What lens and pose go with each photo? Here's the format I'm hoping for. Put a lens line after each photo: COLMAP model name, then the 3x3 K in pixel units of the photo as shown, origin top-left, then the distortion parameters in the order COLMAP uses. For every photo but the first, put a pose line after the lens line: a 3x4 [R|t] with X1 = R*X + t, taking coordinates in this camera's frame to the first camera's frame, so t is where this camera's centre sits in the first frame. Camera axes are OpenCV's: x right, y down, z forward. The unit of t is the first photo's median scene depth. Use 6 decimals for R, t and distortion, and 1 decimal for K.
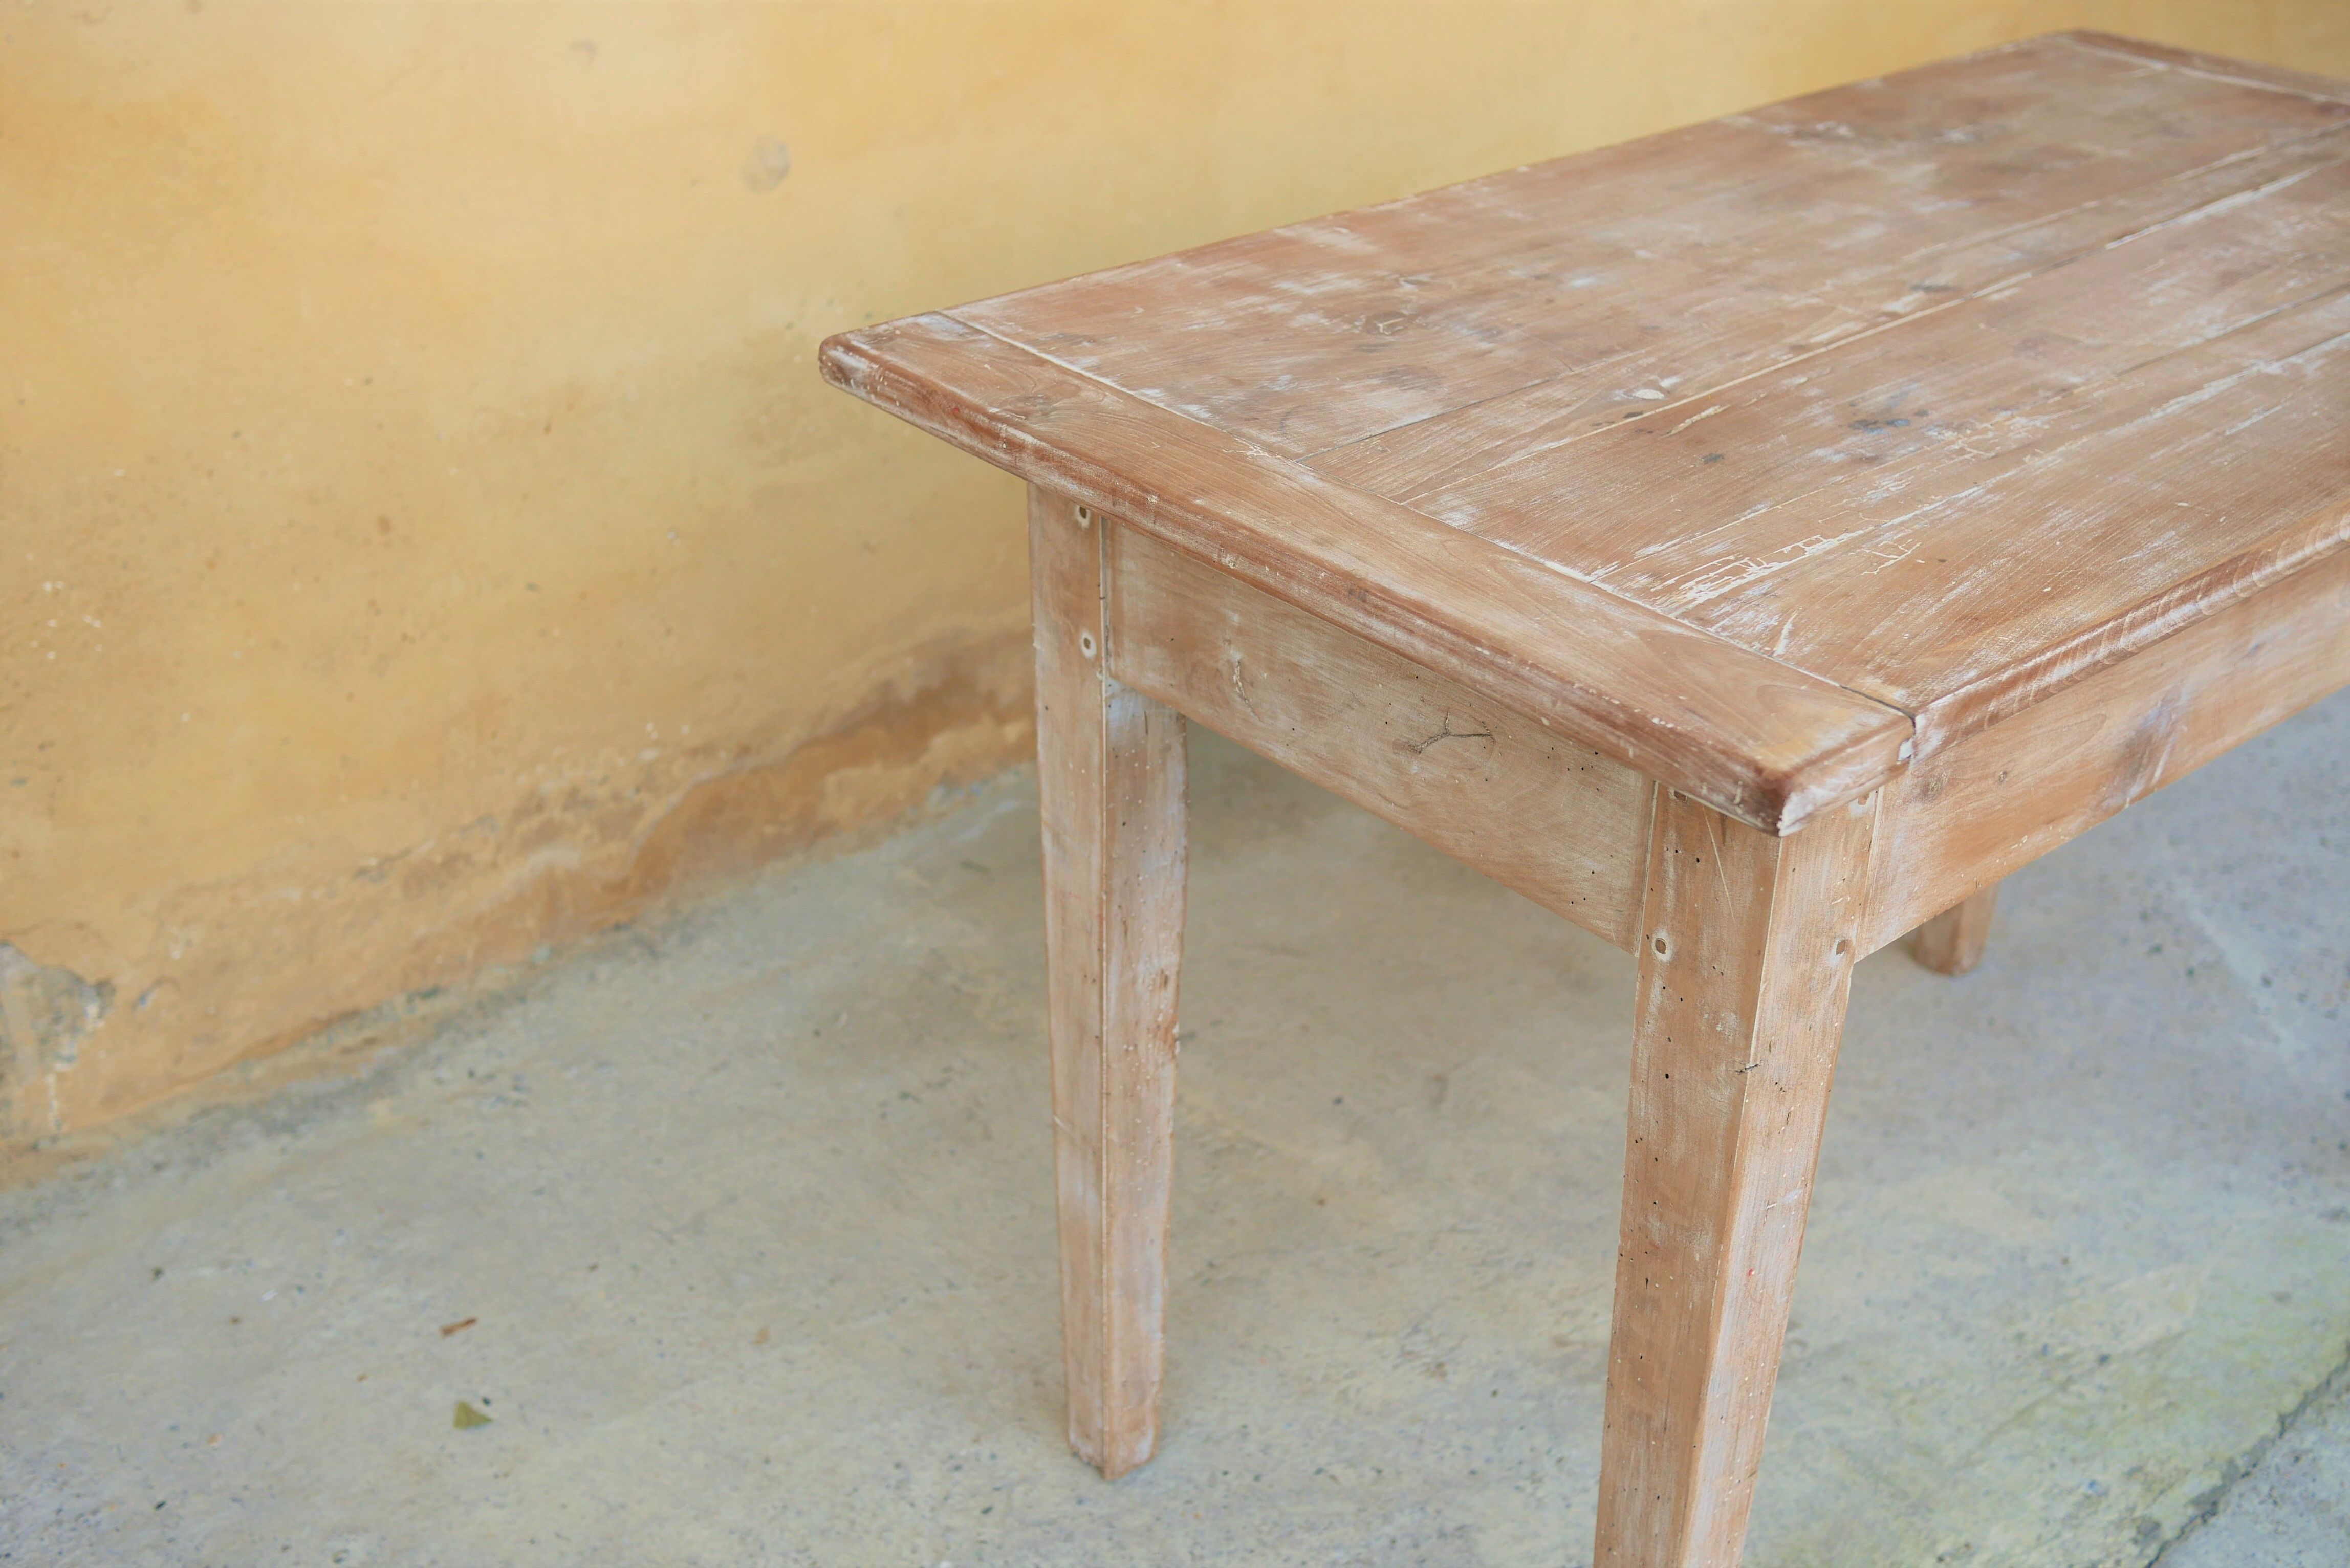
lens RADIAL K [[2668.0, 0, 1190.7], [0, 2668.0, 757.7], [0, 0, 1]] dist [-0.013967, 0.000000]
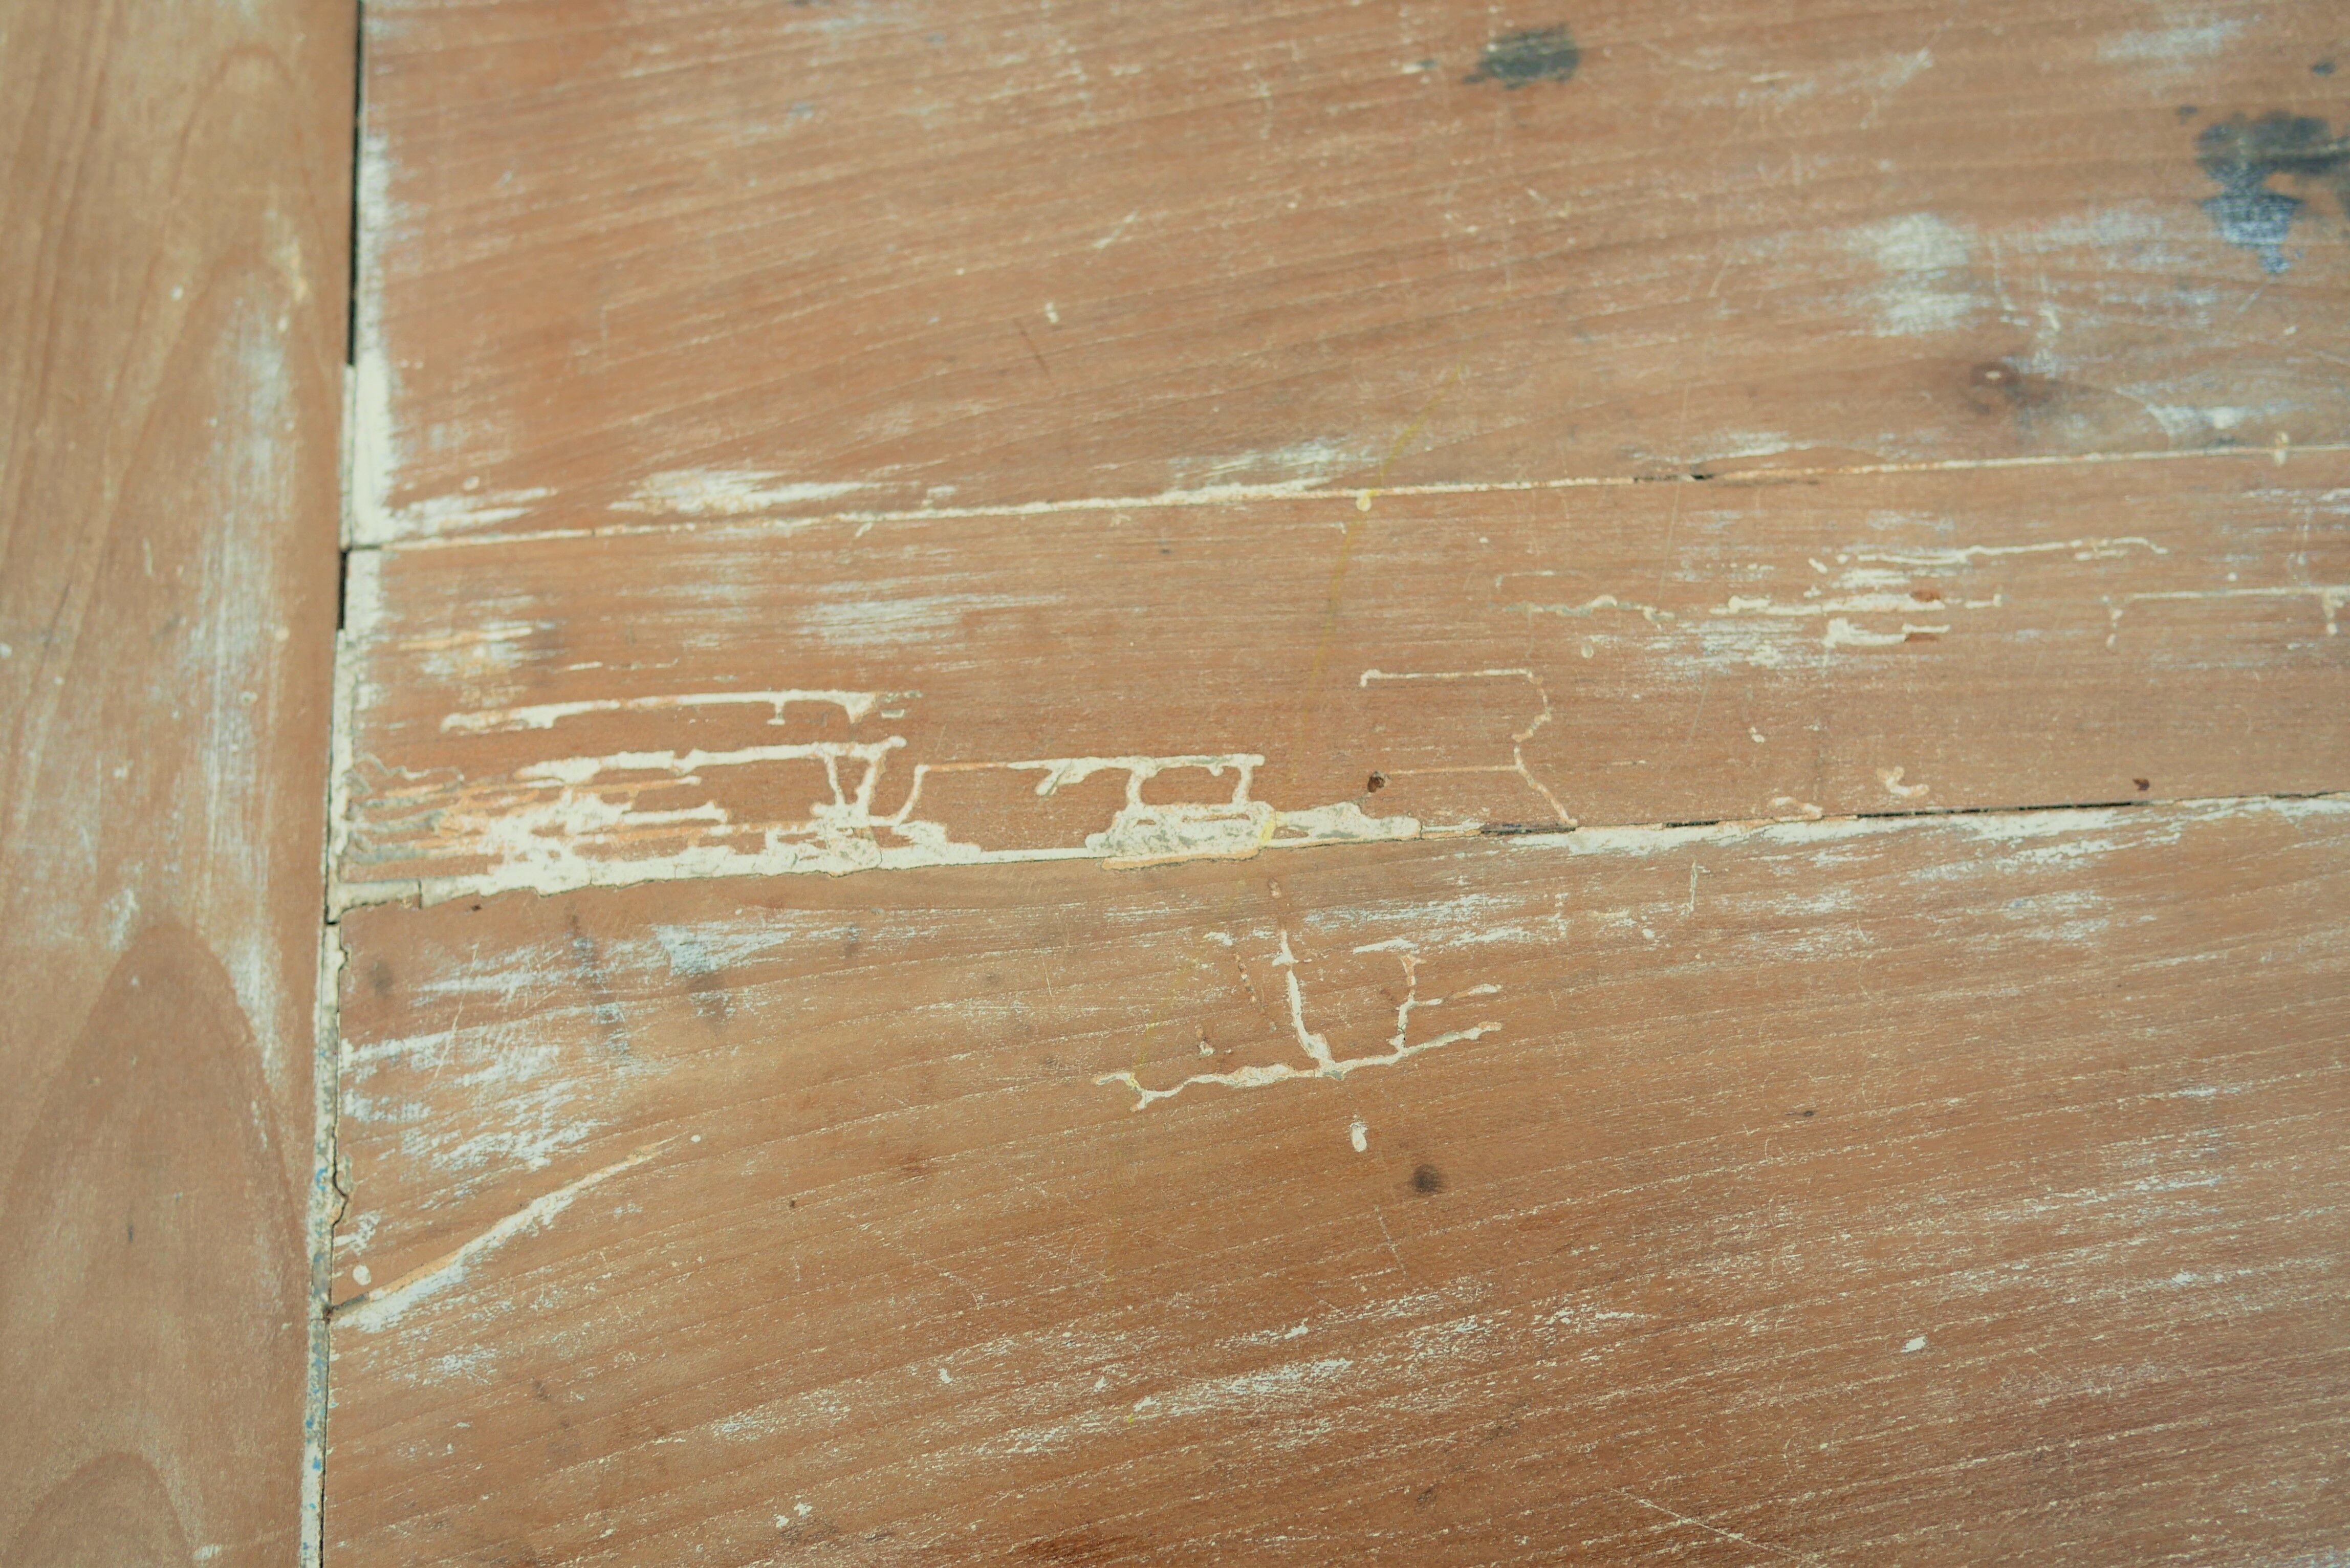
lens RADIAL K [[2668.0, 0, 1175.3], [0, 2668.0, 780.1], [0, 0, 1]] dist [-0.013967, 0.000000]
pose [[0.778369, 0.606677, -0.161508, 0.199032], [-0.249596, 0.535092, 0.807080, -0.221063], [0.576058, -0.587895, 0.567923, 0.603286]]
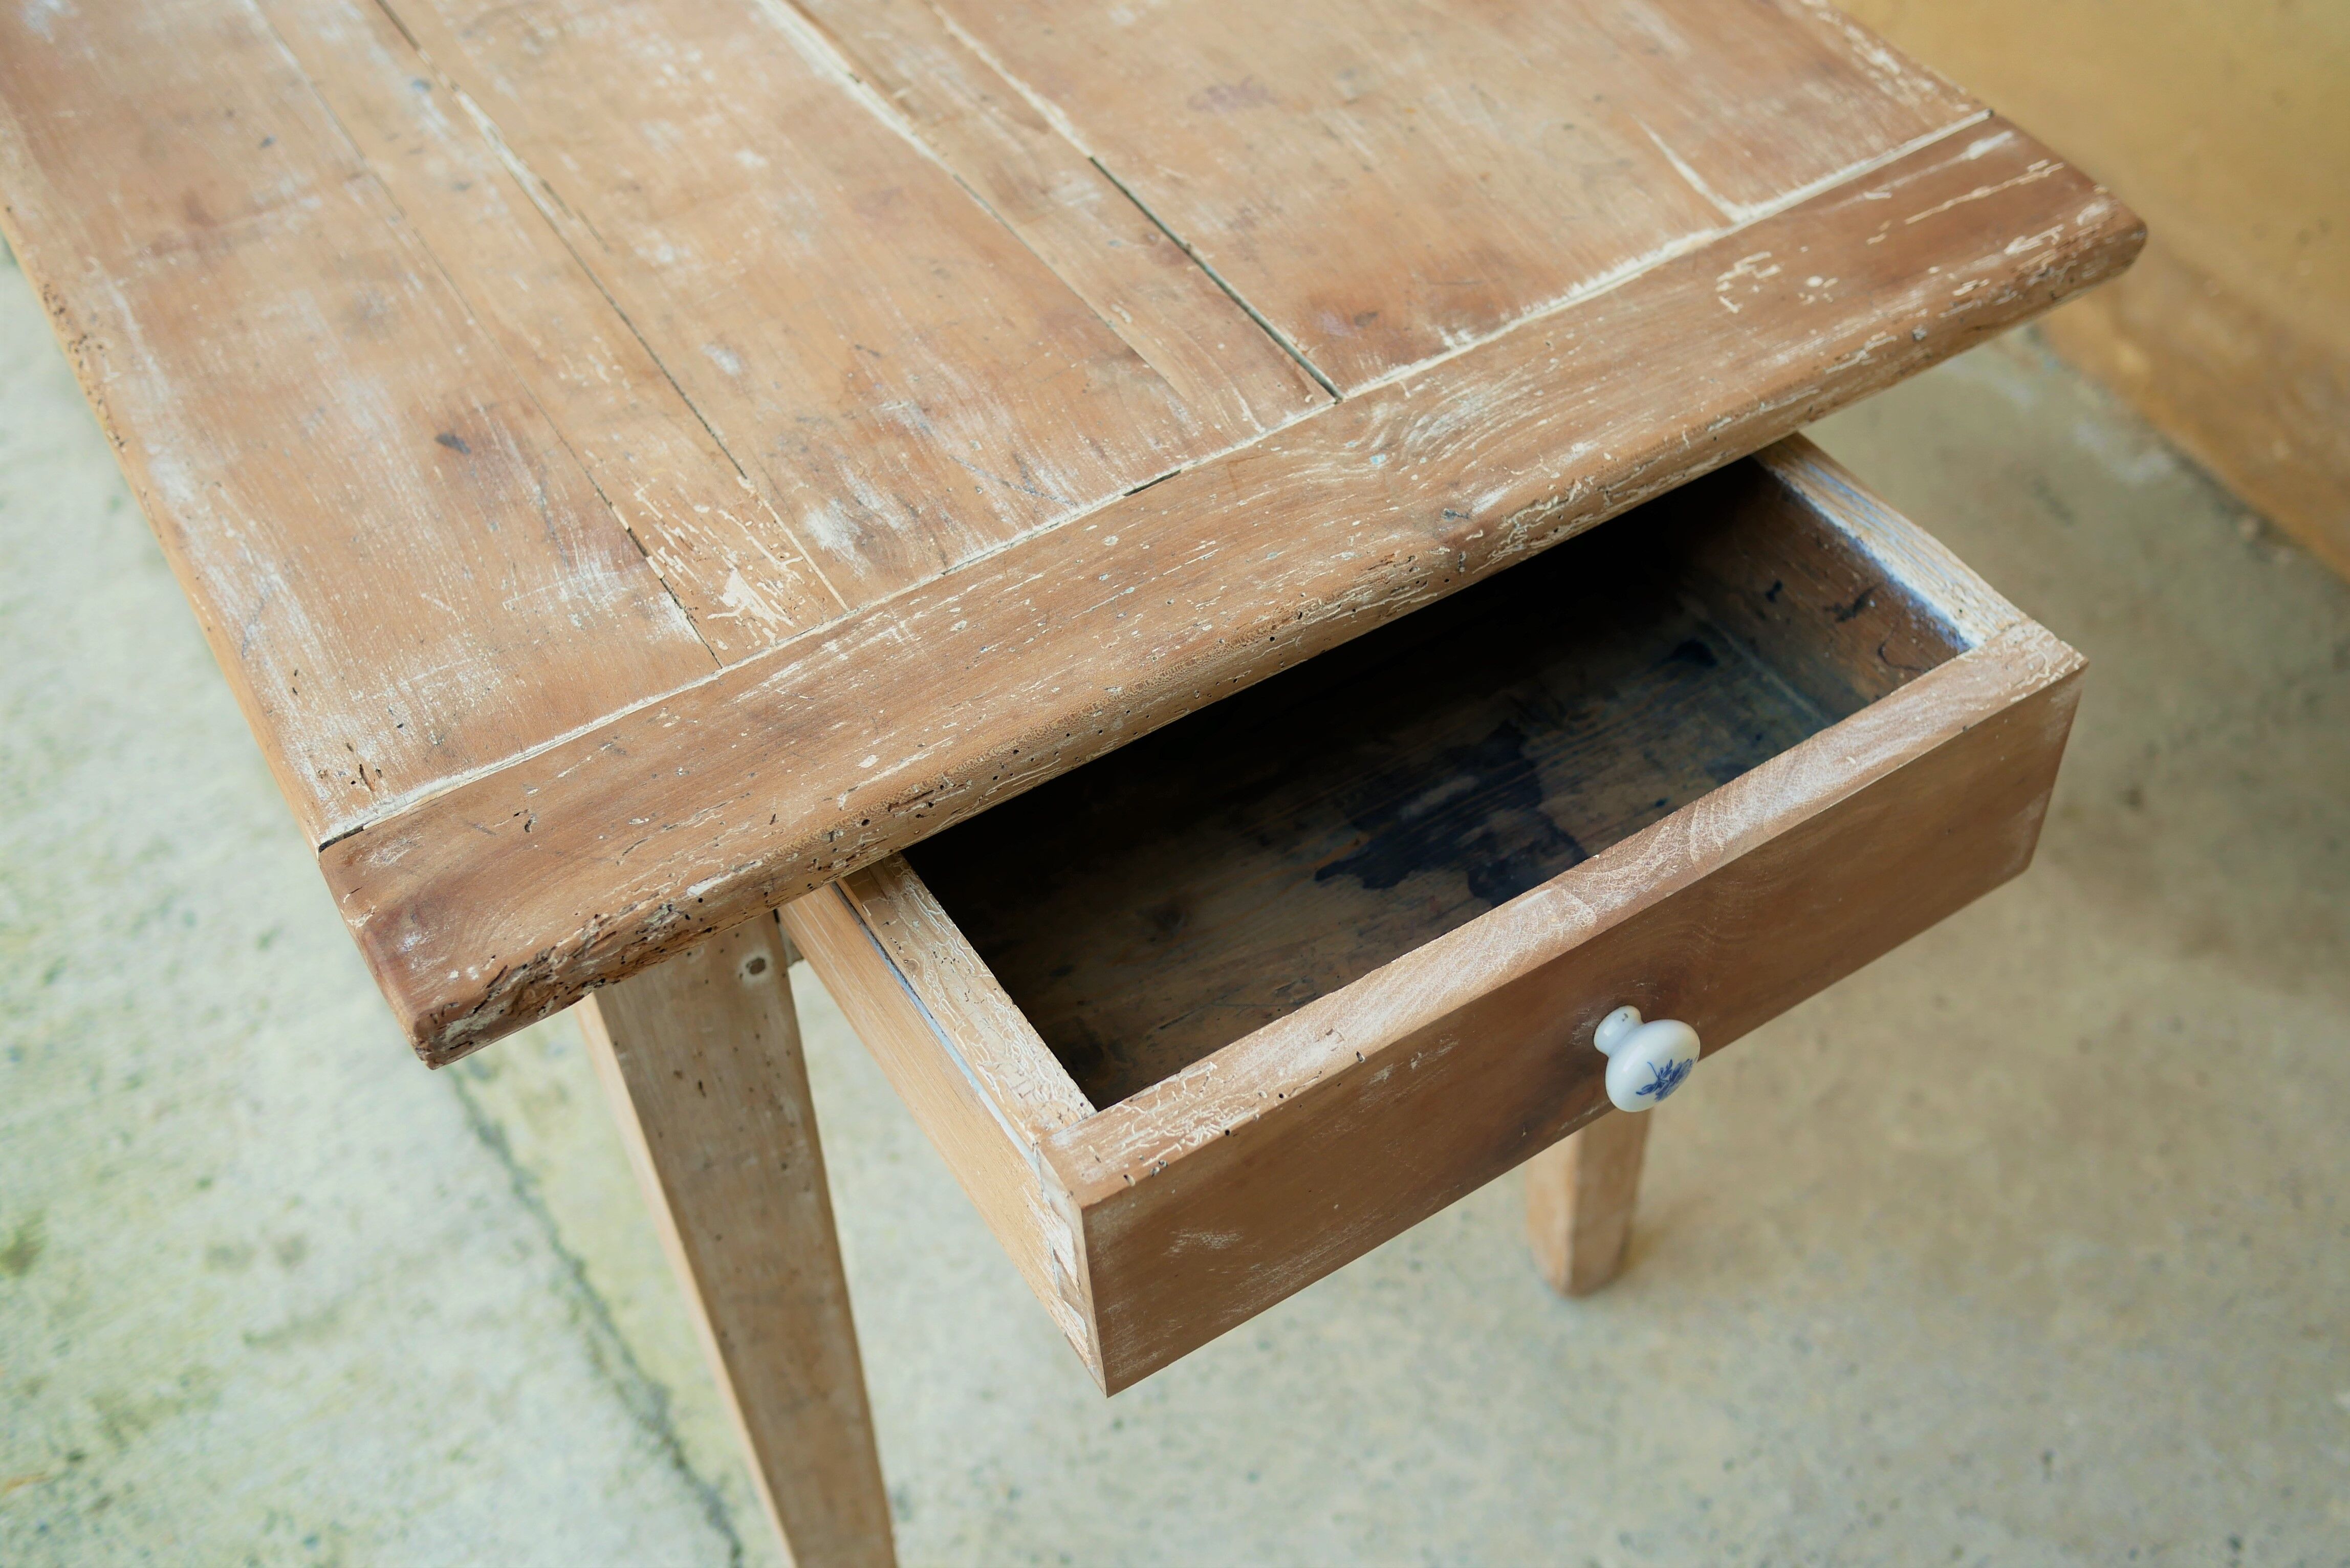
lens RADIAL K [[2668.0, 0, 1174.0], [0, 2668.0, 784.9], [0, 0, 1]] dist [-0.013967, 0.000000]
pose [[-0.170711, 0.729174, -0.662694, 0.939342], [-0.421346, 0.553949, 0.718059, -0.611097], [0.890688, 0.401804, 0.212669, 1.031319]]
